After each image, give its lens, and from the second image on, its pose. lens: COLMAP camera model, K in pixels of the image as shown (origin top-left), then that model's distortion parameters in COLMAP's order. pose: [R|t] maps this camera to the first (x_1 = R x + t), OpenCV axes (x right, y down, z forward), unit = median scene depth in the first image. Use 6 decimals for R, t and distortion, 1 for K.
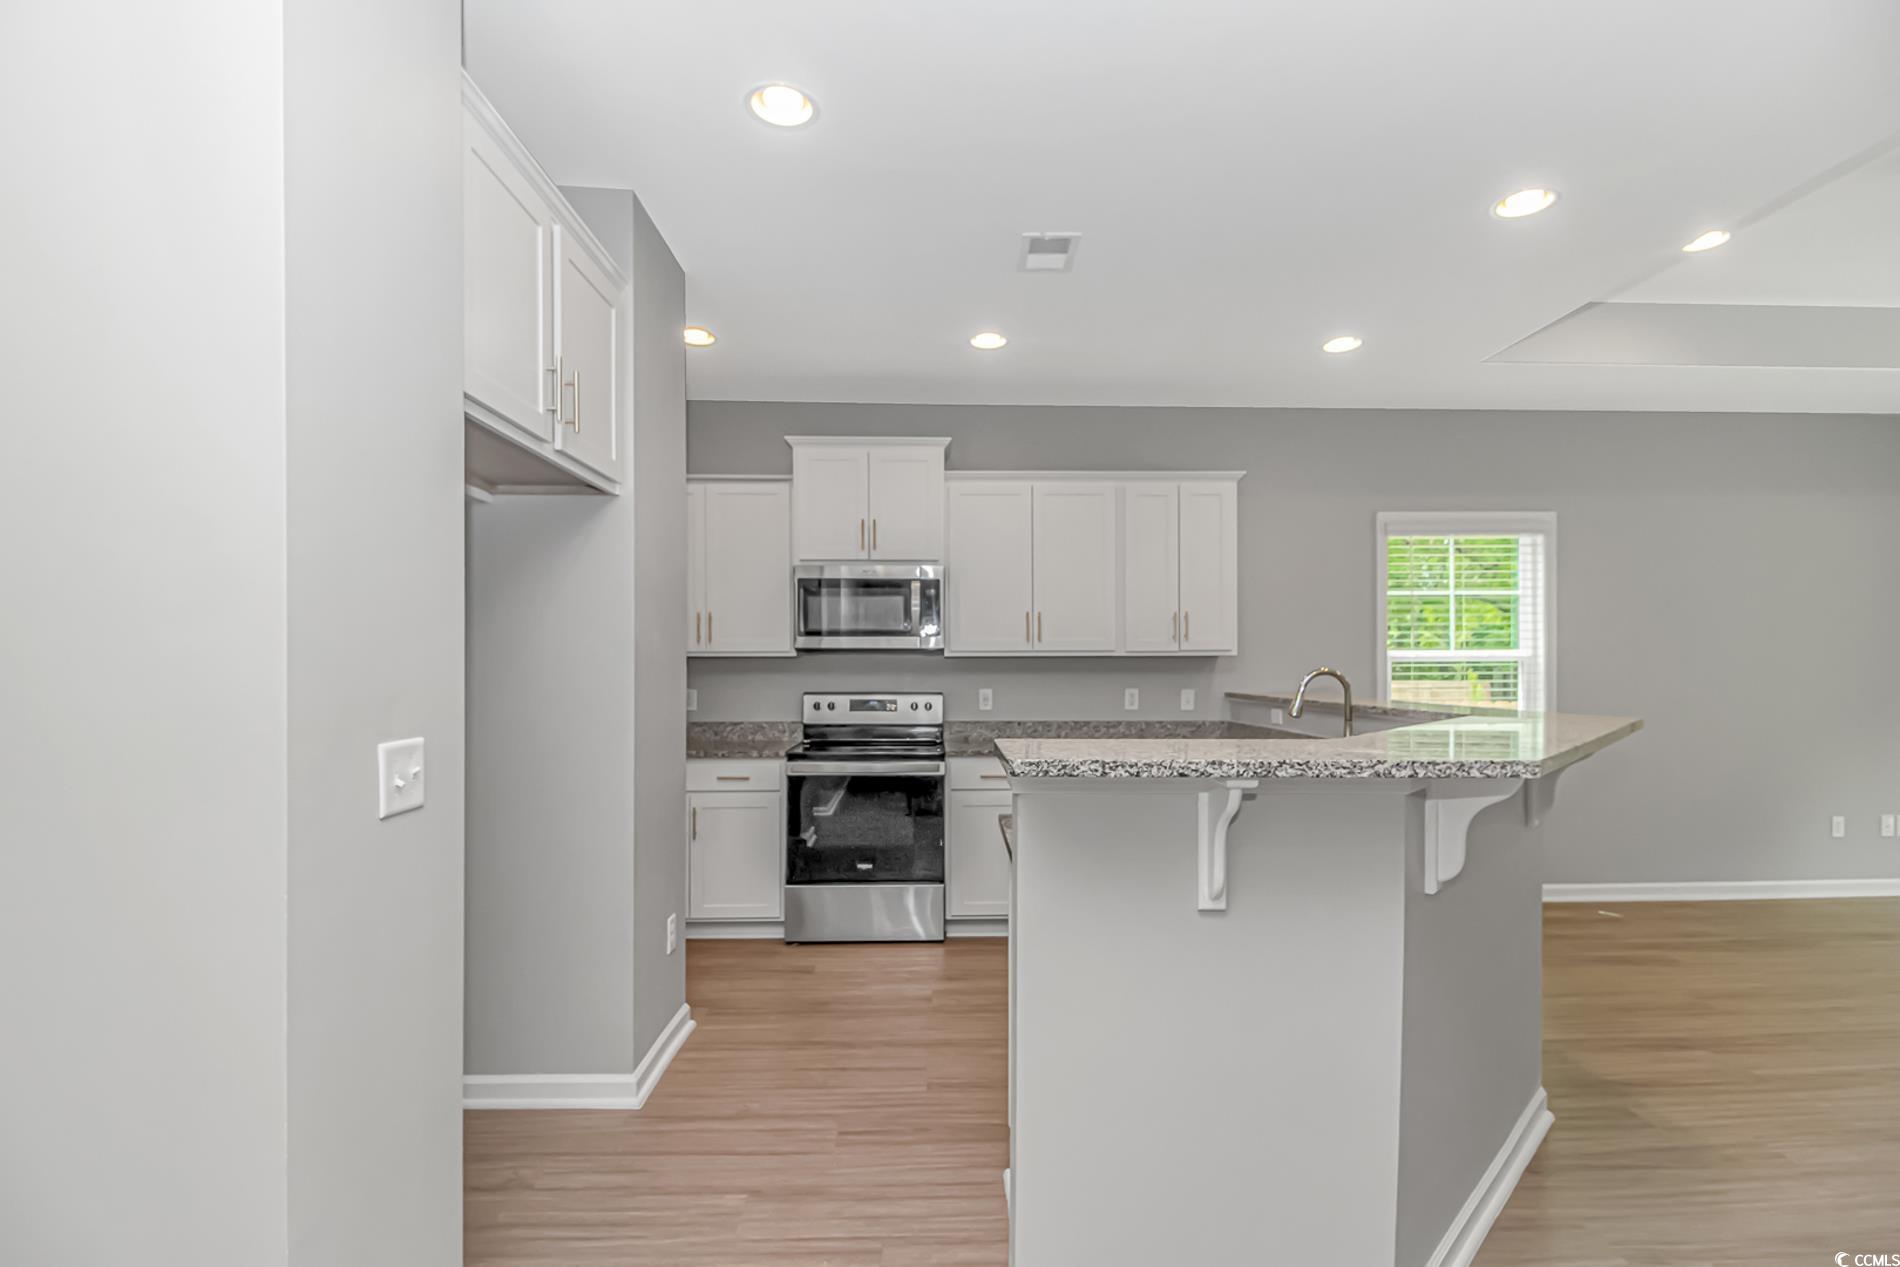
lens RADIAL K [[903.4, 0, 951.0], [0, 903.4, 646.8], [0, 0, 1]] dist [-0.012589, -0.000810]
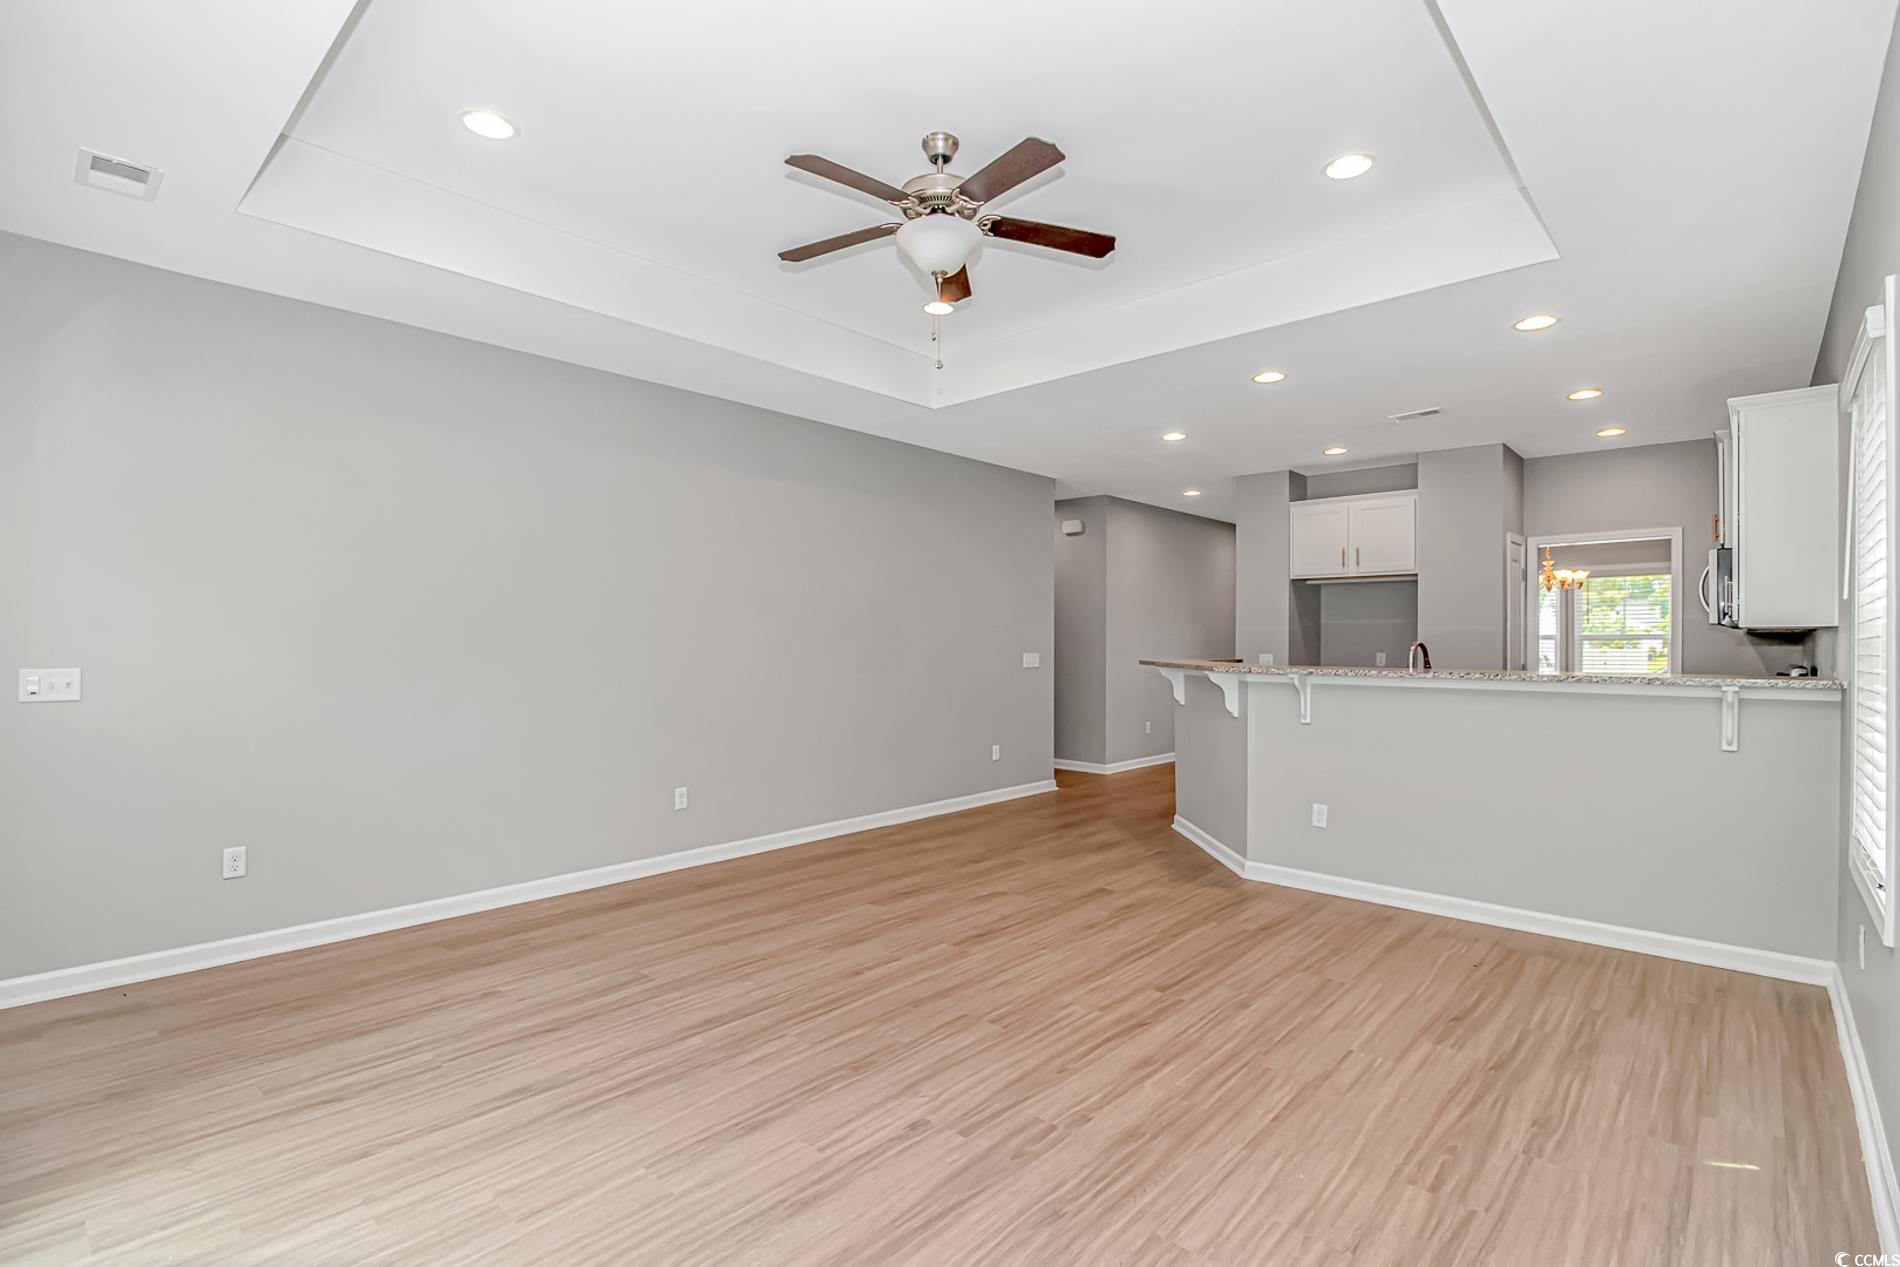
lens RADIAL K [[903.4, 0, 947.8], [0, 903.4, 640.1], [0, 0, 1]] dist [-0.012589, -0.000810]
pose [[-0.683939, 0.009786, -0.729474, 2.402768], [0.013772, 0.999905, 0.000501, 0.019308], [0.729409, -0.009704, -0.684009, 1.799288]]
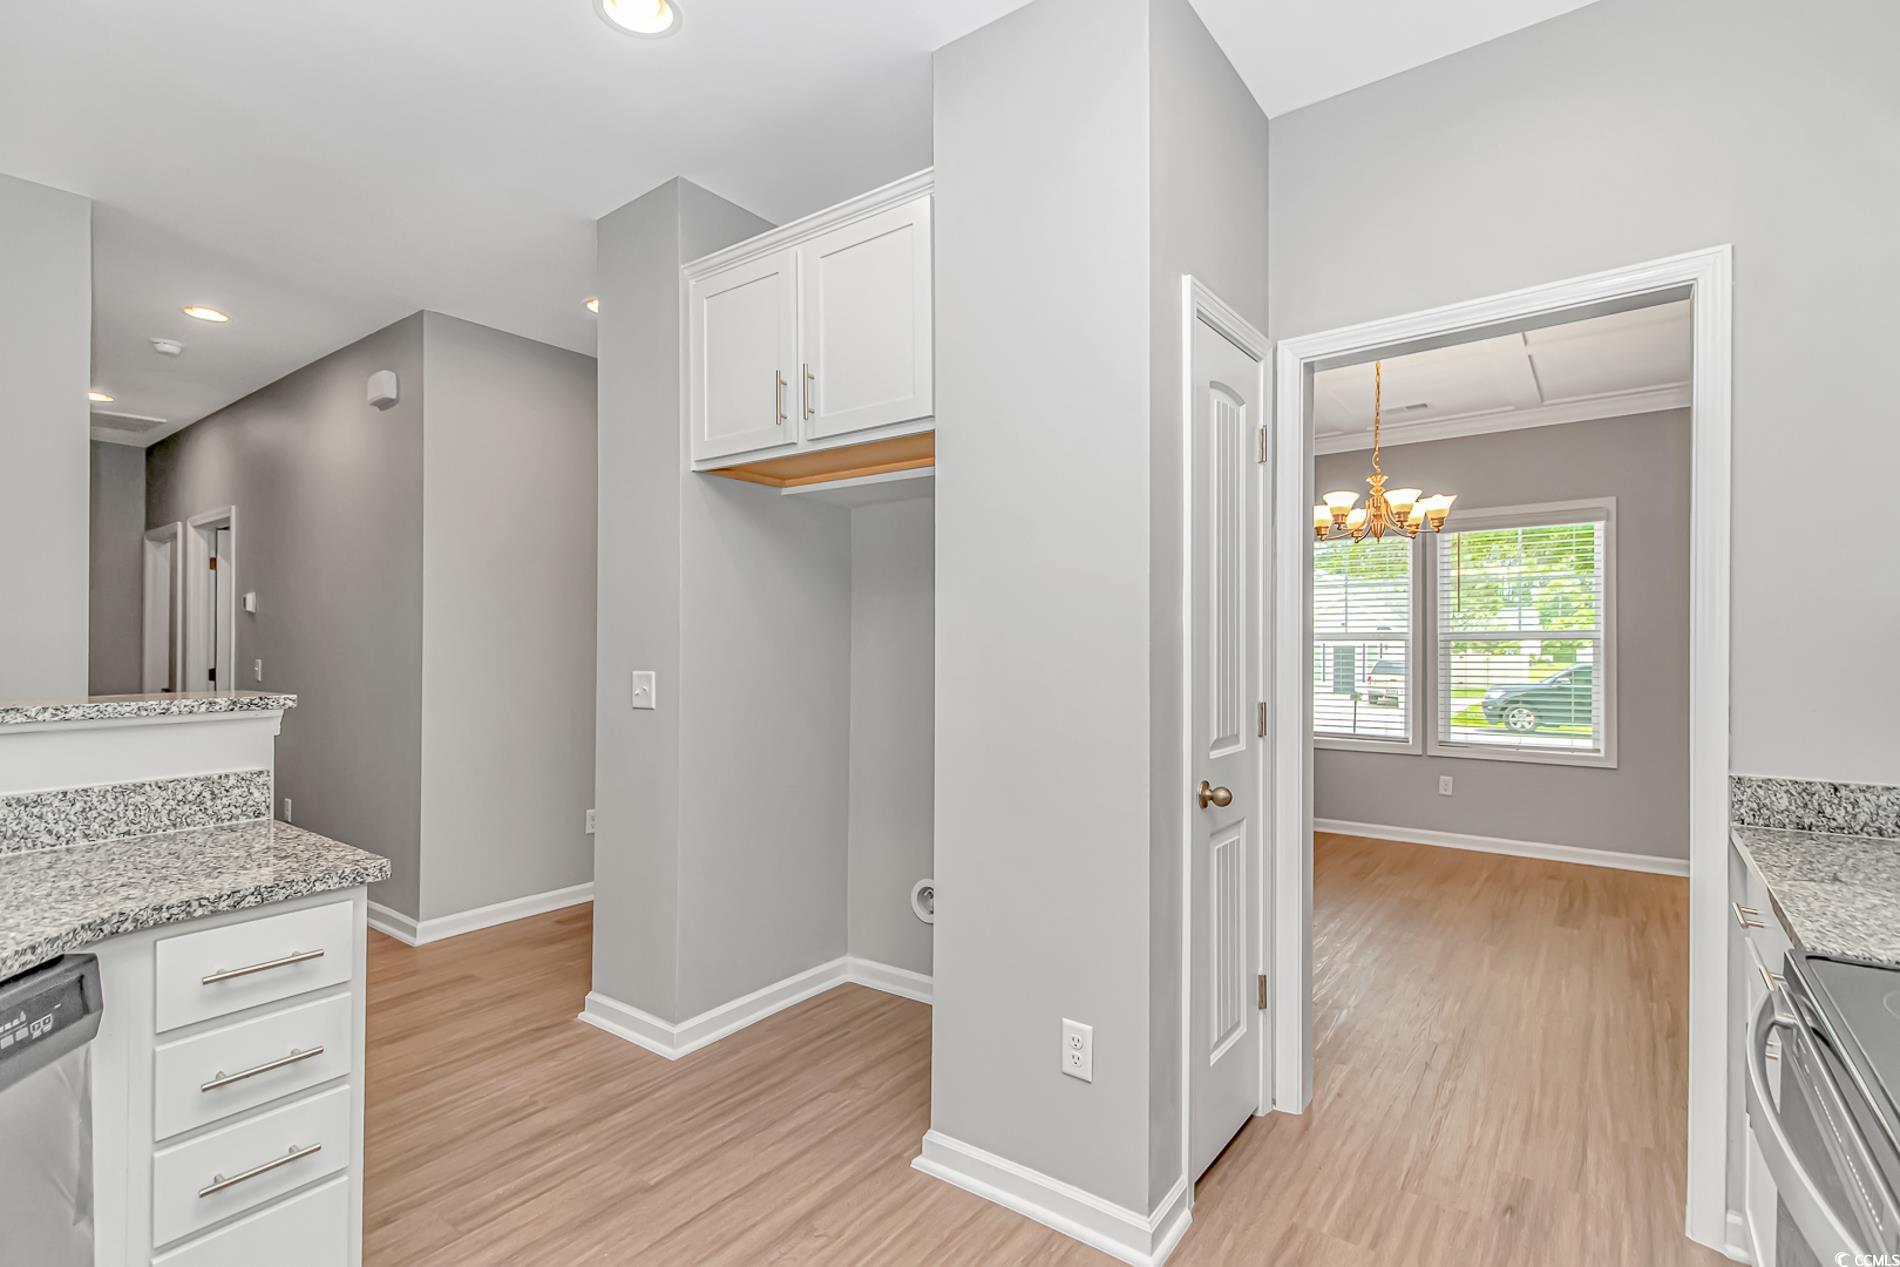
lens RADIAL K [[903.4, 0, 954.7], [0, 903.4, 638.8], [0, 0, 1]] dist [-0.012589, -0.000810]
pose [[-0.608562, 0.003489, -0.793499, 0.267034], [0.011061, 0.999930, -0.004087, 0.046636], [0.793429, -0.011263, -0.608558, 1.536292]]
